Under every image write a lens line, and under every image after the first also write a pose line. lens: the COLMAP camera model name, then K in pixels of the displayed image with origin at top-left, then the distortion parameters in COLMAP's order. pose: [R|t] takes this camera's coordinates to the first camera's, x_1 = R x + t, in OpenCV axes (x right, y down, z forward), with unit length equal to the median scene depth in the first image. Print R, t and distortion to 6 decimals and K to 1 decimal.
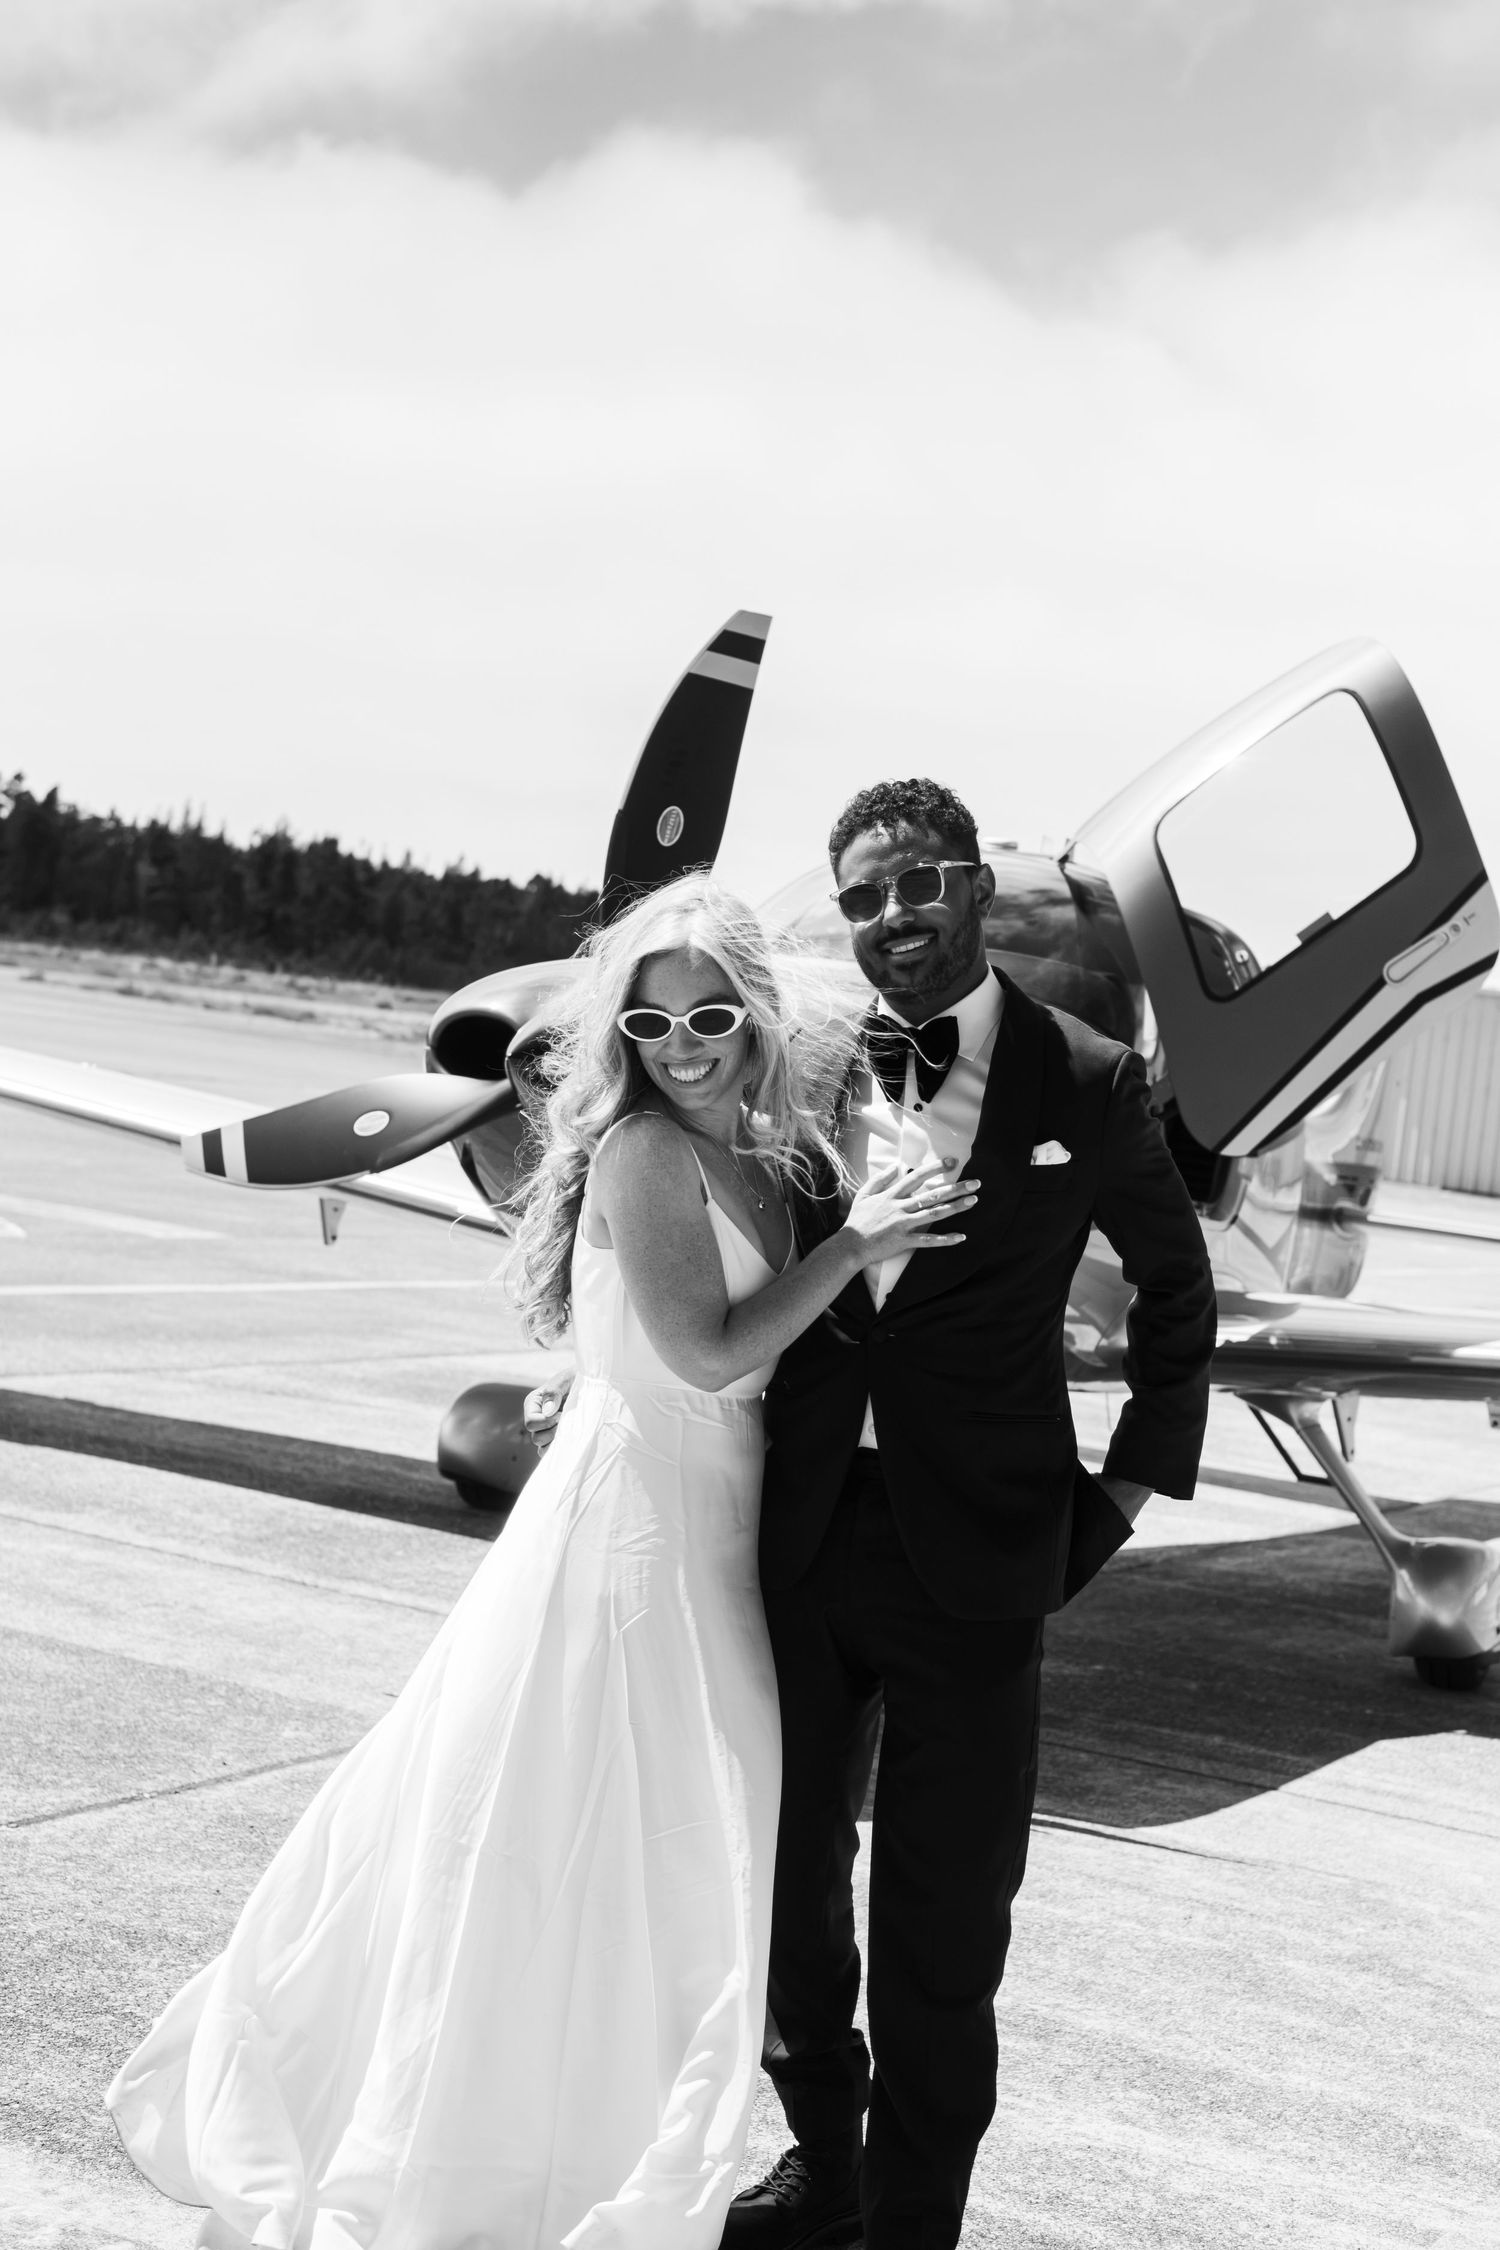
lens RADIAL K [[3224.3, 0, 751.4], [0, 3224.3, 1184.0], [0, 0, 1]] dist [-0.017084, 0.000441]
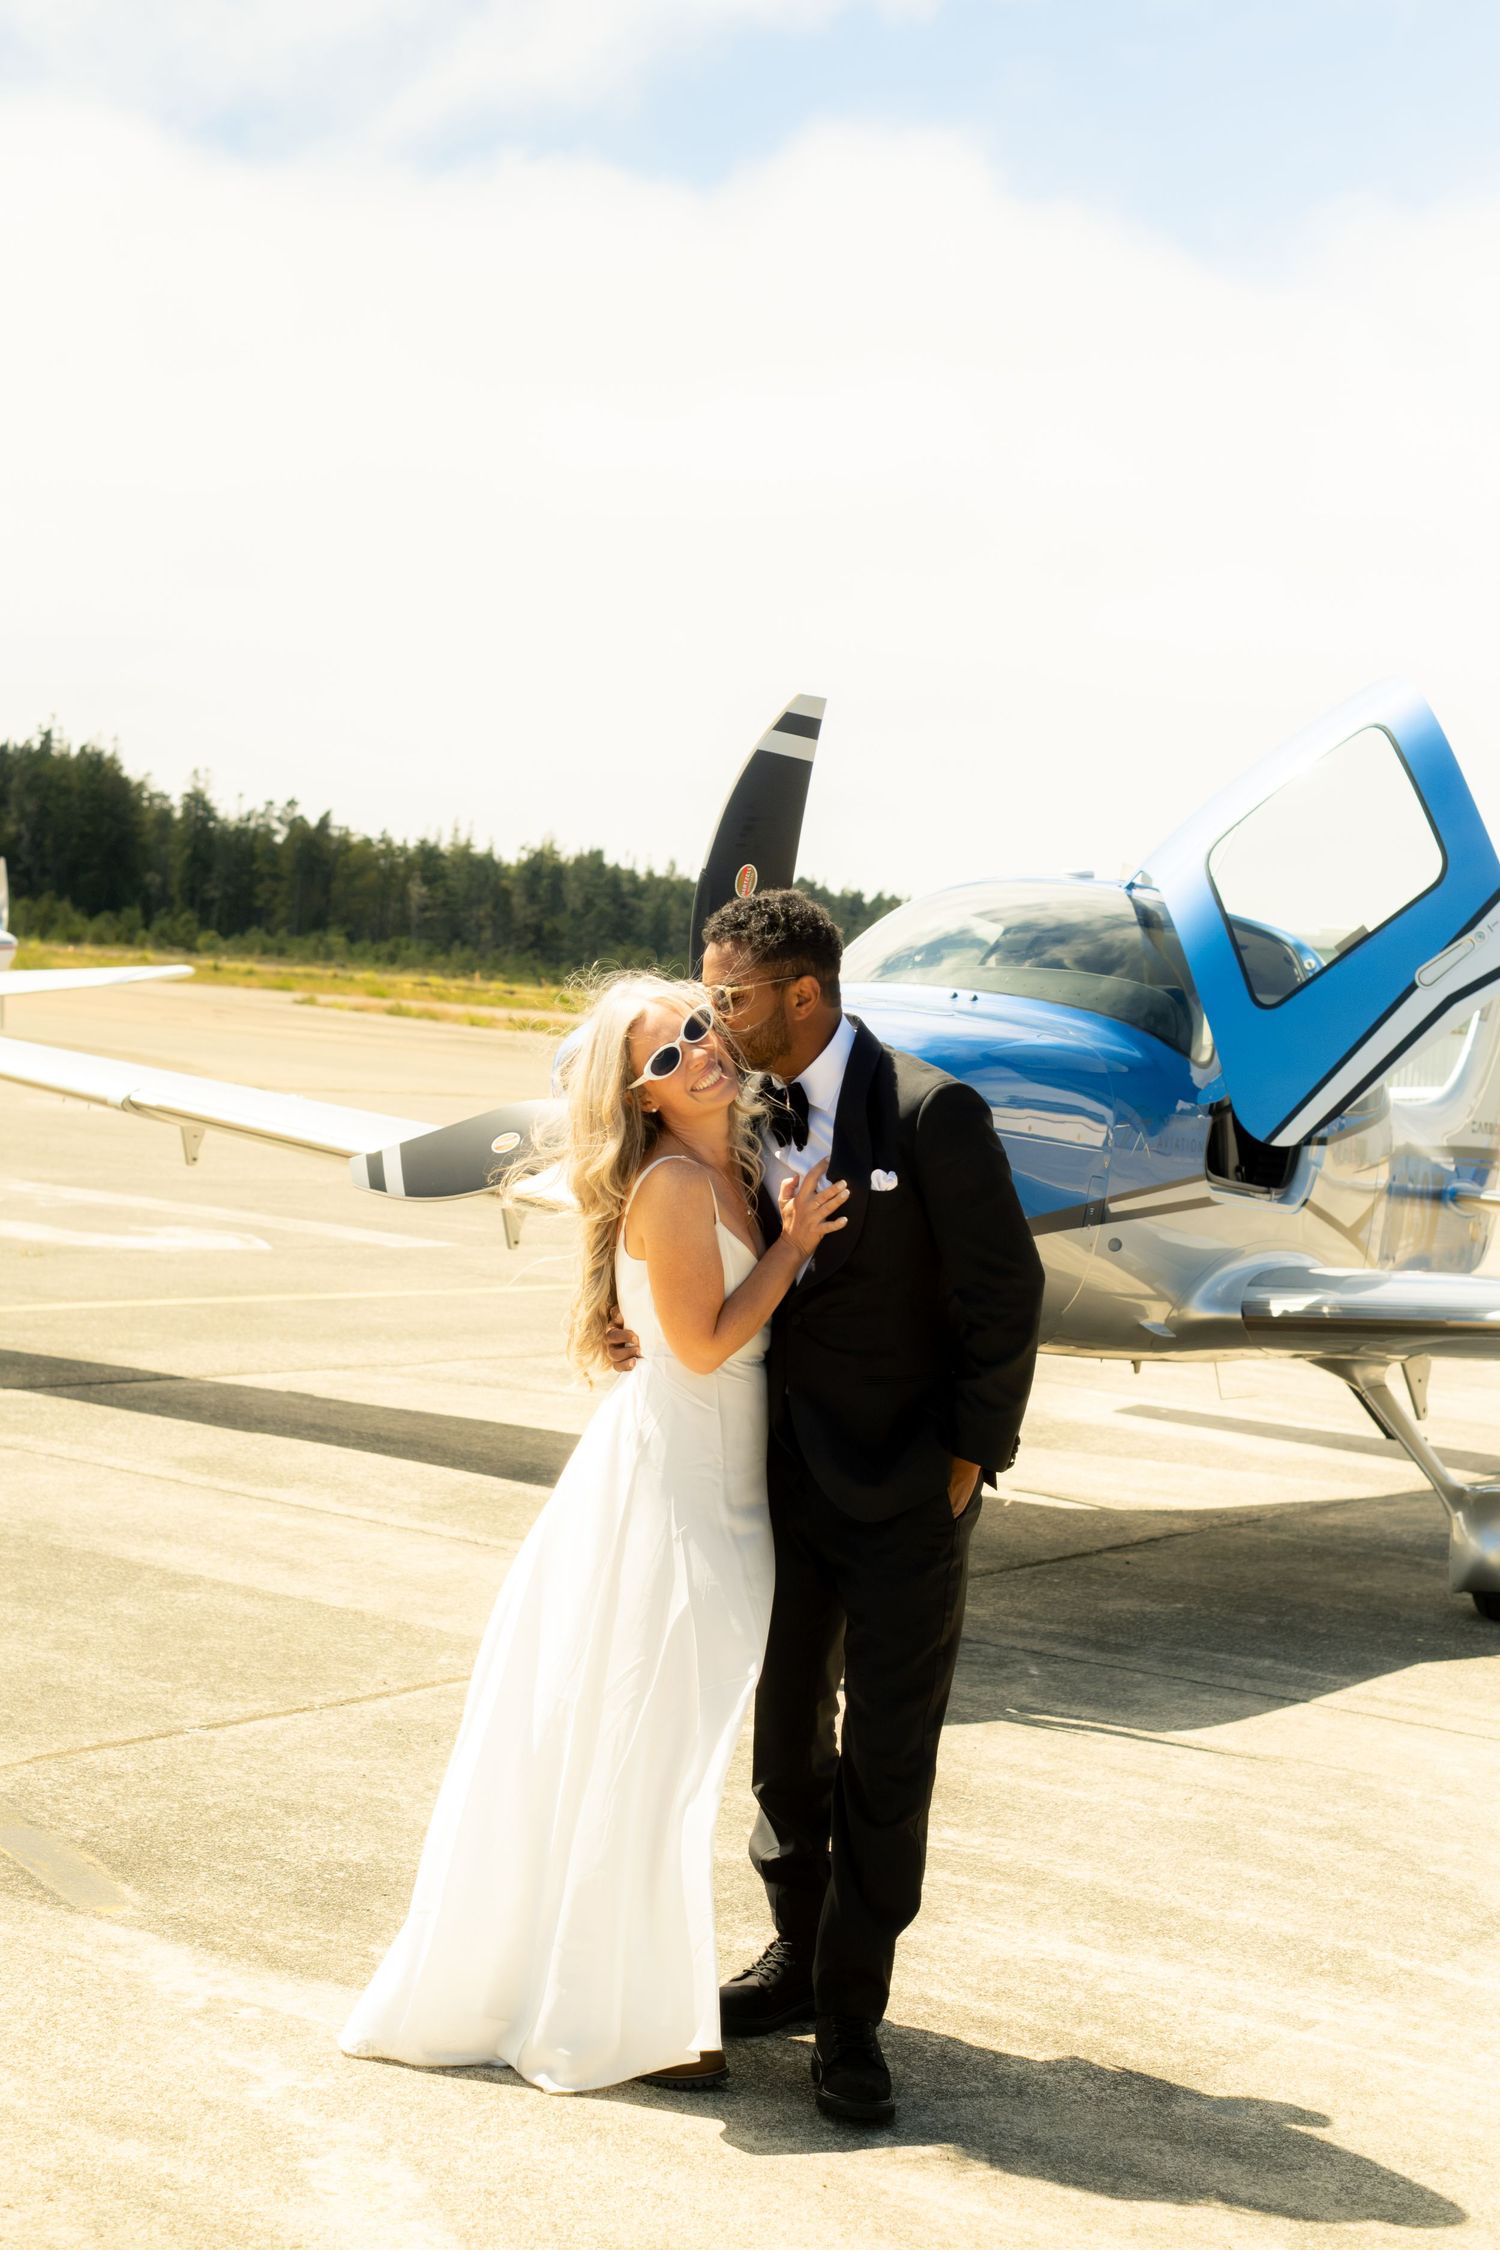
lens RADIAL K [[3470.6, 0, 750.0], [0, 3470.6, 1125.0], [0, 0, 1]] dist [-0.012843, -0.014048]
pose [[0.993482, -0.031800, -0.109465, 0.095604], [0.029980, 0.999384, -0.018233, 0.000453], [0.109977, 0.014832, 0.993823, -0.215934]]
